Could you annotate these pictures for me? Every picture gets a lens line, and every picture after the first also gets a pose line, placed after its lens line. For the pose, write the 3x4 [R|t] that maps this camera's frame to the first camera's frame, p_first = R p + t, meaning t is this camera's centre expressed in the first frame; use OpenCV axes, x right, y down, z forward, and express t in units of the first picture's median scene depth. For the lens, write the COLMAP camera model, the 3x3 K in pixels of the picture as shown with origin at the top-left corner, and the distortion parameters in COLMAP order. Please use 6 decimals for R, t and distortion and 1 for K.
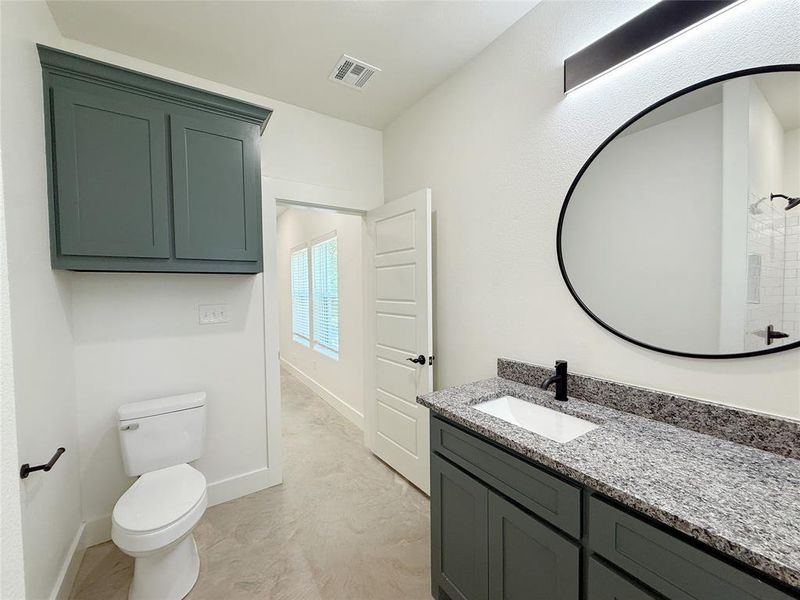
lens RADIAL K [[317.3, 0, 397.6], [0, 317.3, 299.9], [0, 0, 1]] dist [0.000459, 0.000198]
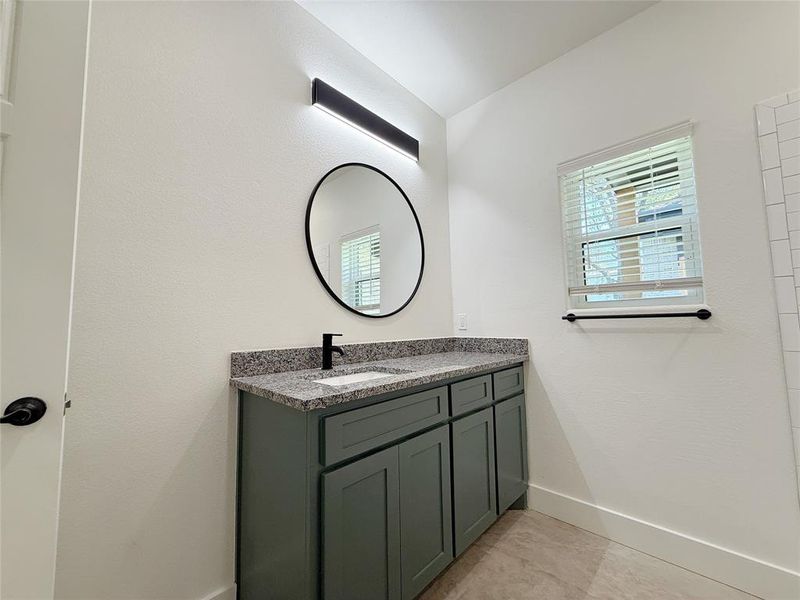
lens RADIAL K [[317.3, 0, 397.6], [0, 317.3, 299.9], [0, 0, 1]] dist [0.000459, 0.000198]
pose [[-0.214070, 0.088102, 0.972837, -0.782949], [0.048457, 0.995656, -0.079506, 0.221335], [-0.975616, 0.030121, -0.217409, 1.258082]]
